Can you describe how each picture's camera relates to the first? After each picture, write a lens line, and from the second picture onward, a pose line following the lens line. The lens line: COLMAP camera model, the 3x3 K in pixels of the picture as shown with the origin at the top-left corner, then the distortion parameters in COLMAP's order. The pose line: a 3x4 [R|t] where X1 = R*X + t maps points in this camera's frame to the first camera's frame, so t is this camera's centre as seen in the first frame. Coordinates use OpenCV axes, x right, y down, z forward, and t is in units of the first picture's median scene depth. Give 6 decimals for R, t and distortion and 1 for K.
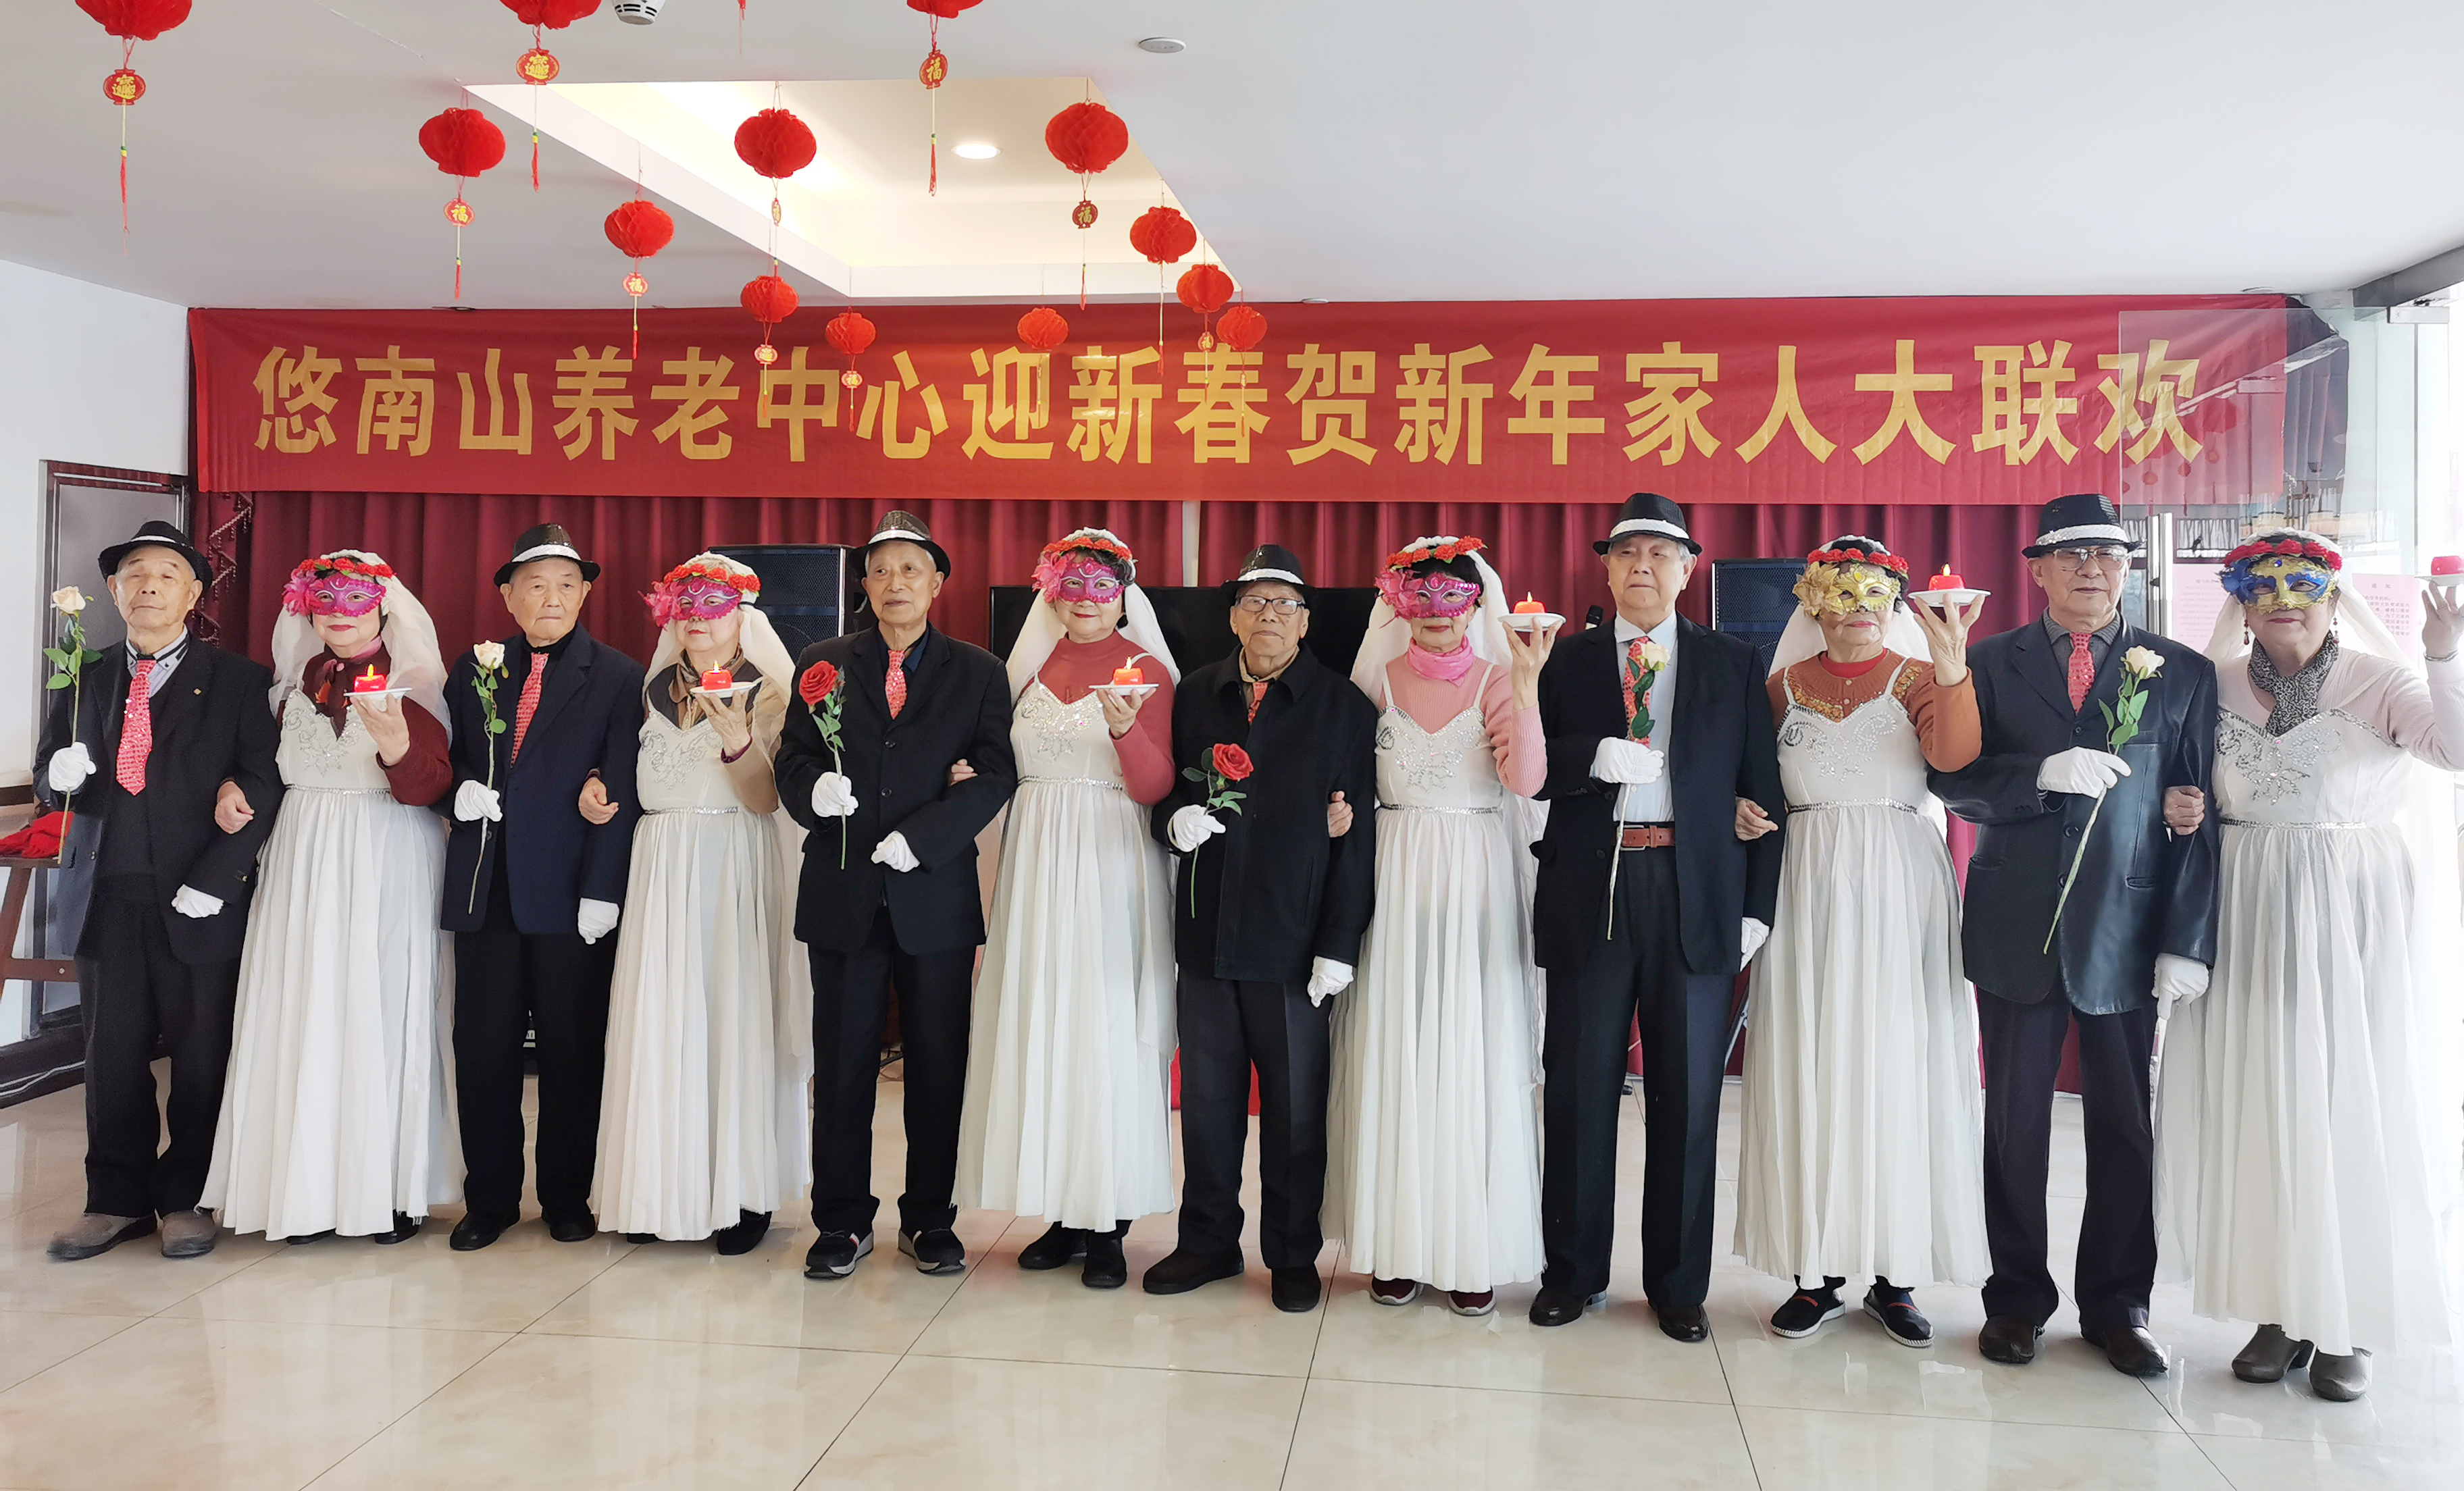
lens RADIAL K [[2069.8, 0, 1278.1], [0, 2069.8, 532.9], [0, 0, 1]] dist [0.044721, 0.017563]
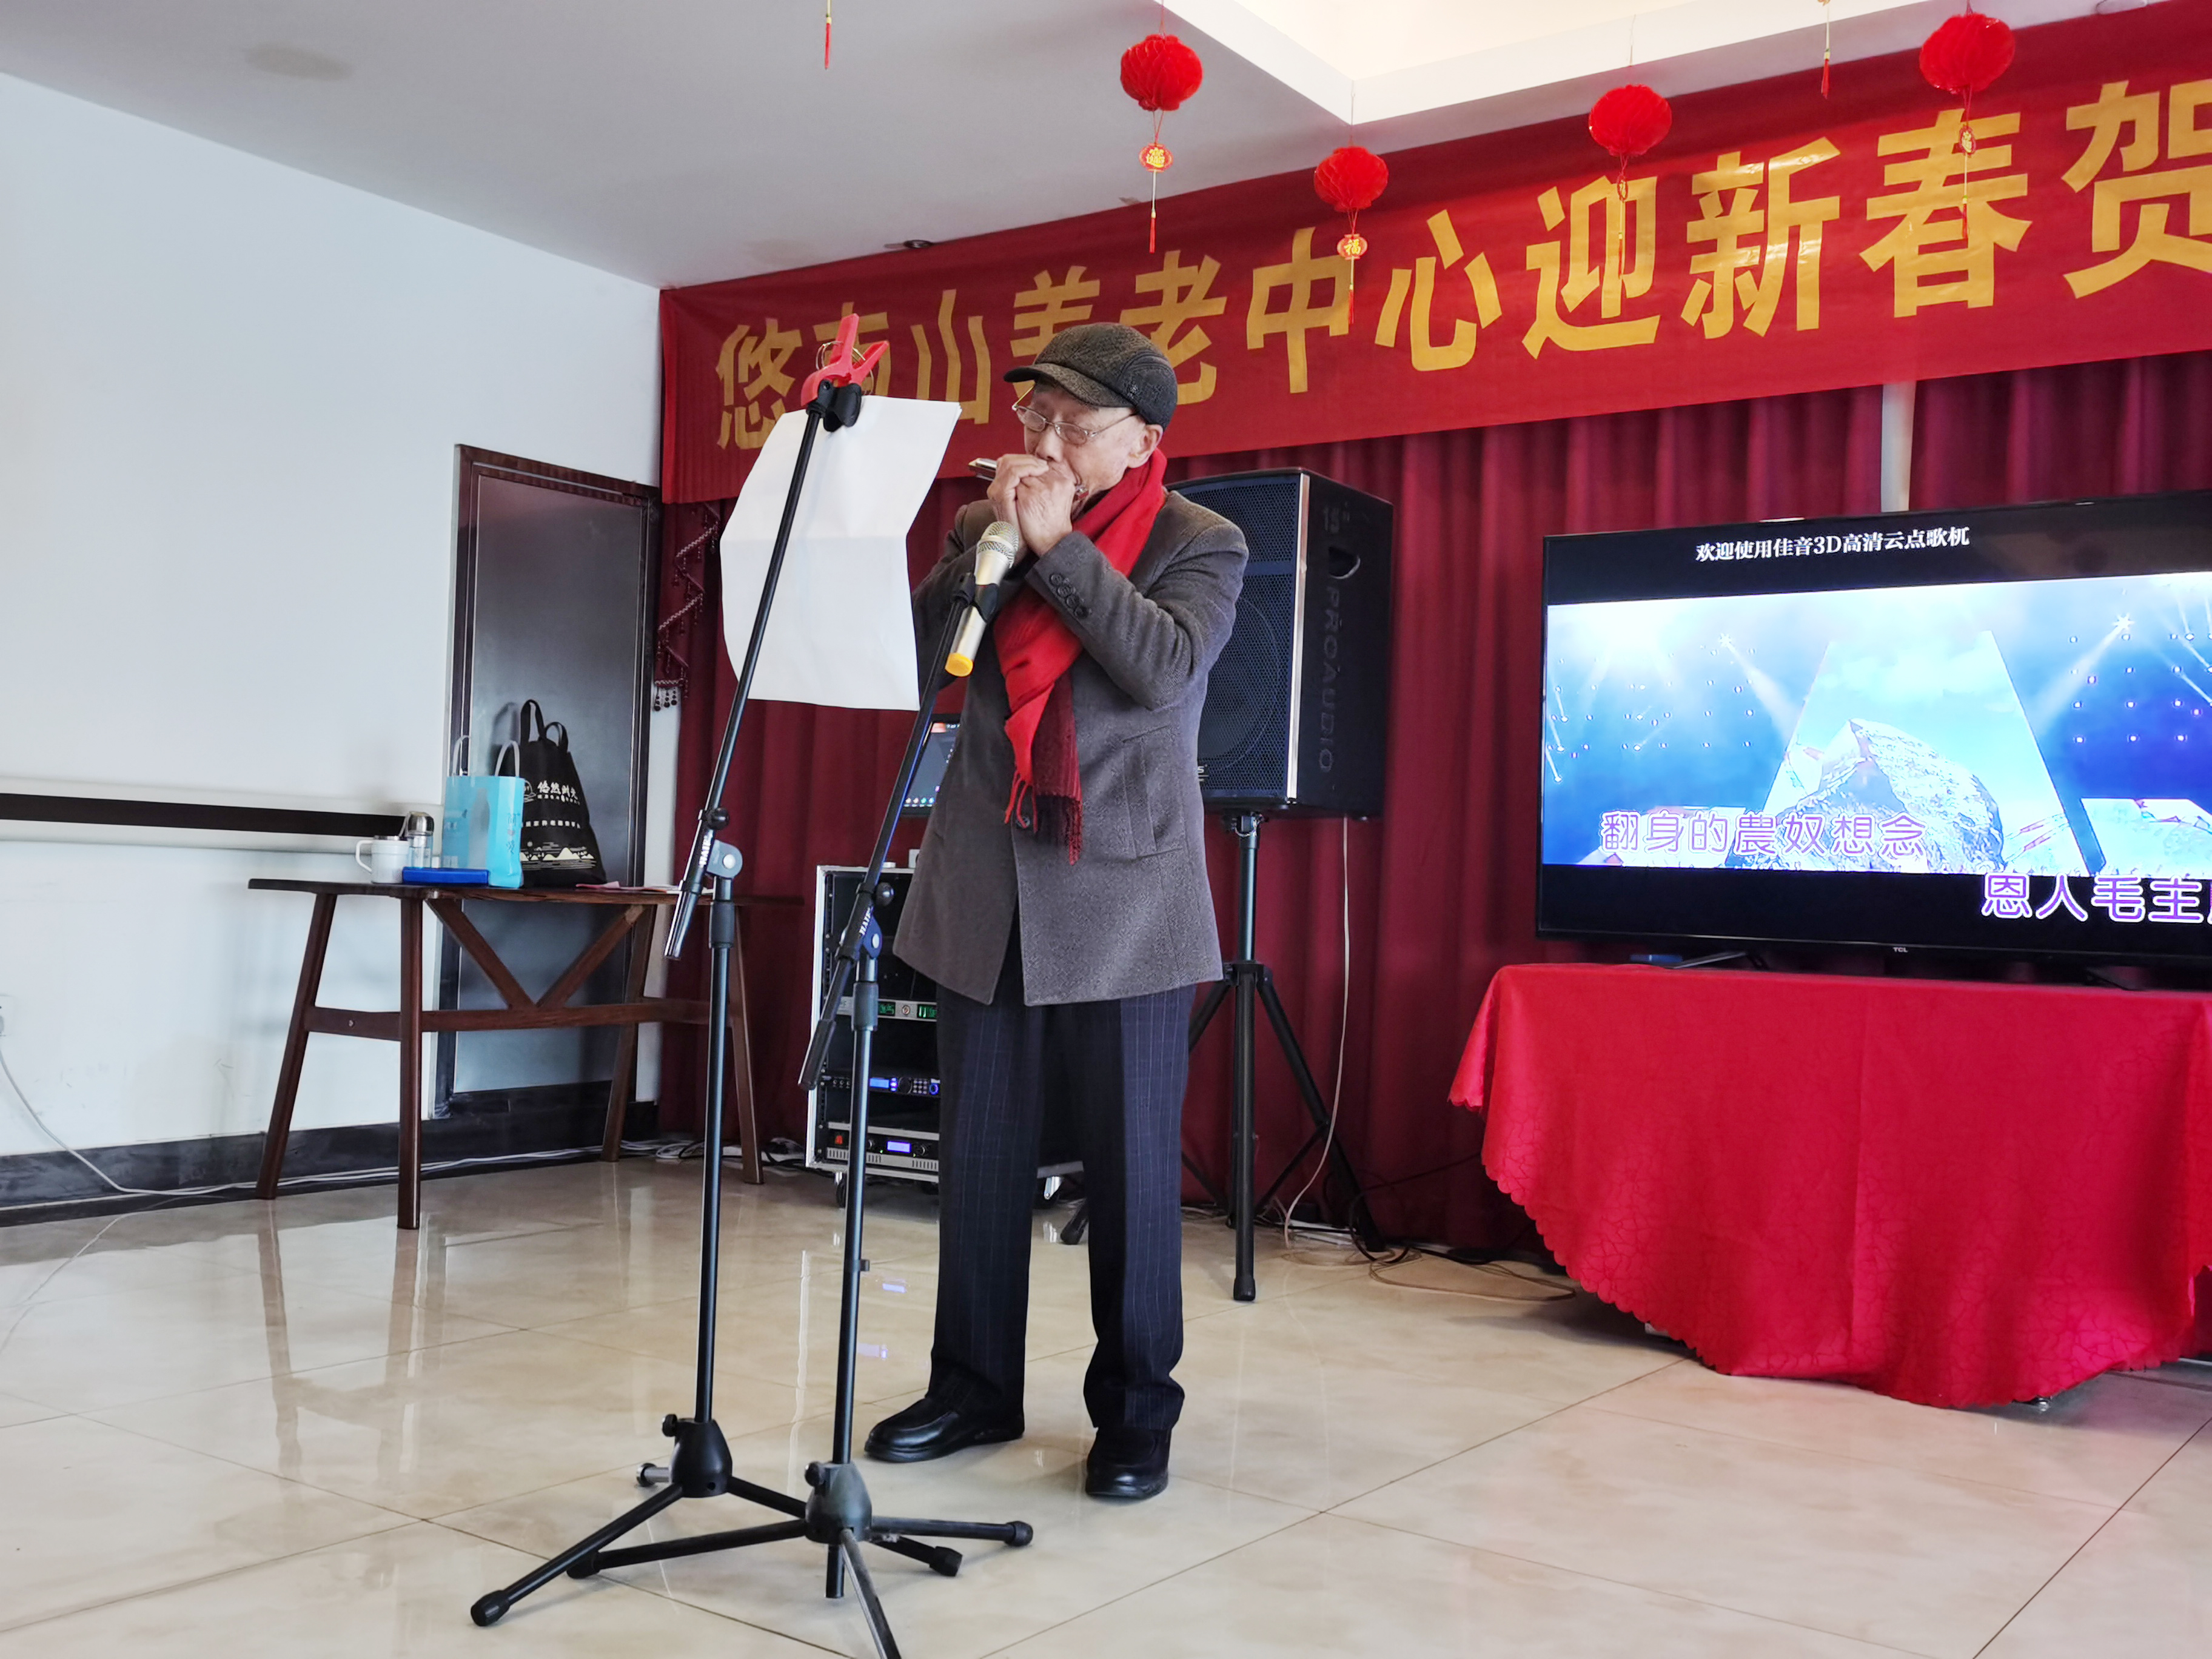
lens RADIAL K [[2162.3, 0, 1082.0], [0, 2162.3, 806.7], [0, 0, 1]] dist [0.038098, 0.000000]
pose [[0.874444, 0.002412, -0.485120, 0.060387], [-0.005485, 0.999973, -0.004915, 0.112168], [0.485095, 0.006959, 0.874434, 0.336842]]
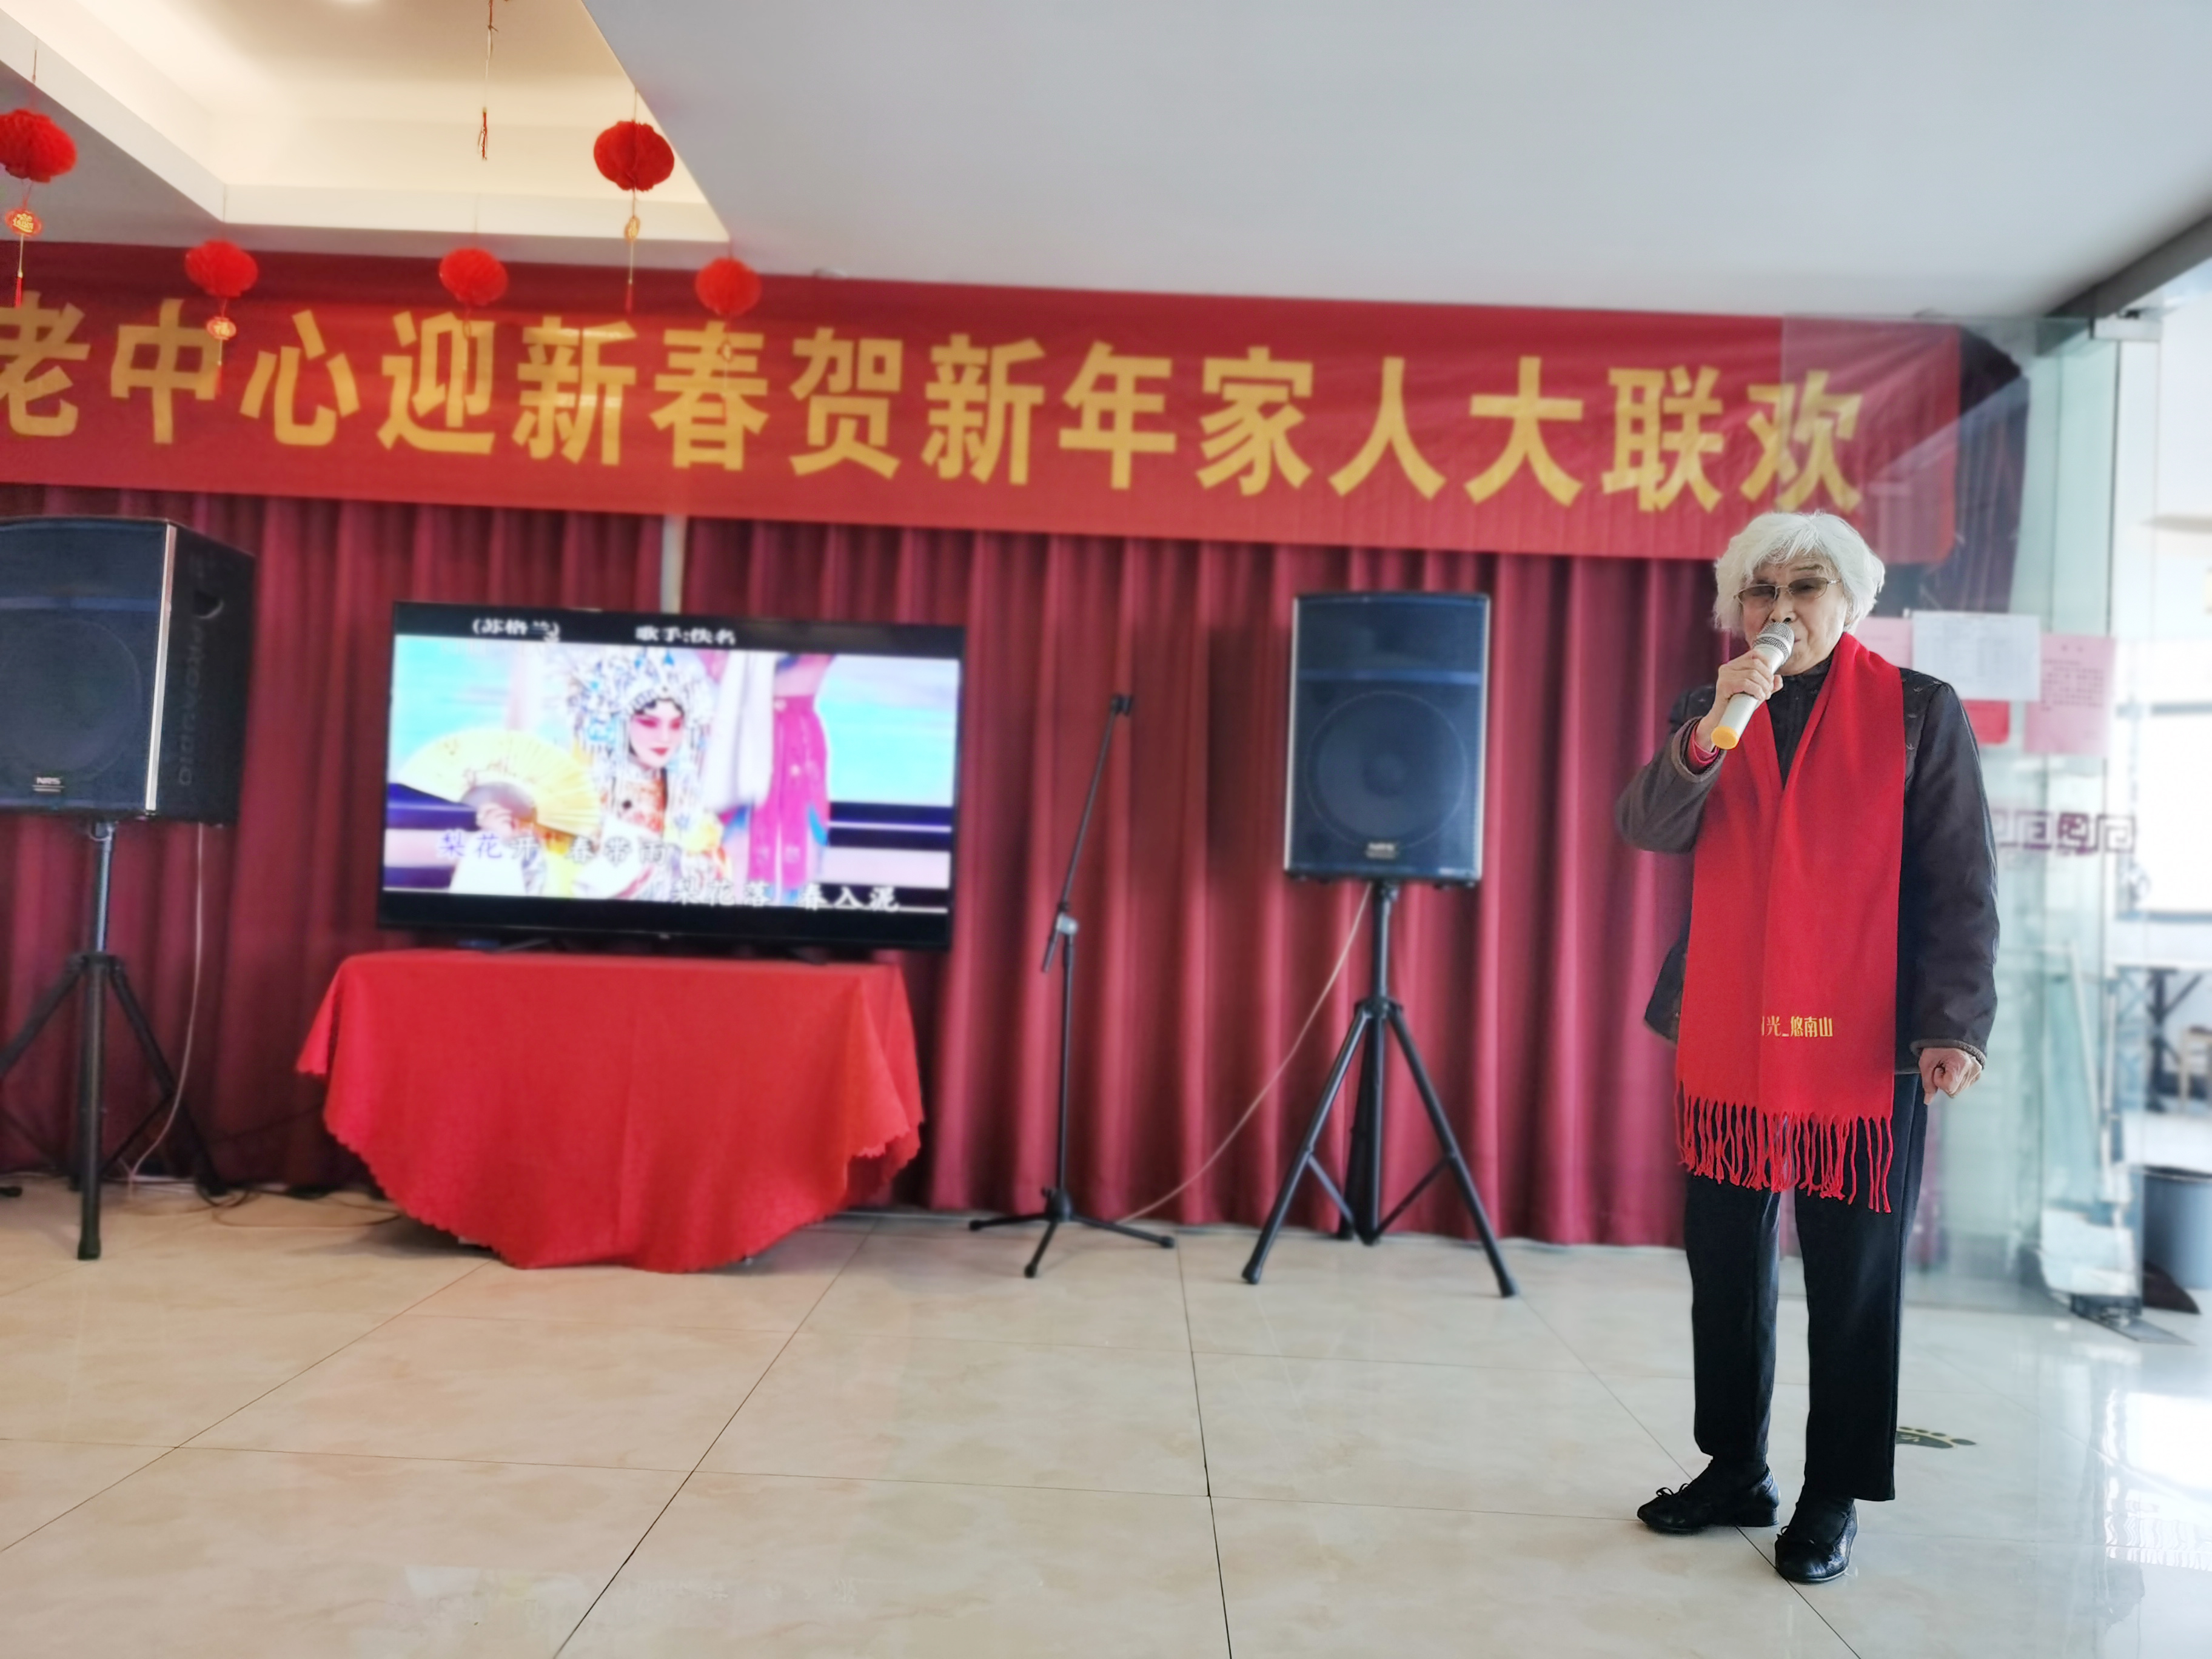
lens RADIAL K [[1714.8, 0, 1113.3], [0, 1714.8, 812.2], [0, 0, 1]] dist [0.043796, -0.036145]
pose [[0.992979, 0.037263, 0.112265, 0.059931], [-0.038099, 0.999260, 0.005306, 0.090980], [-0.111984, -0.009546, 0.993664, 0.311963]]
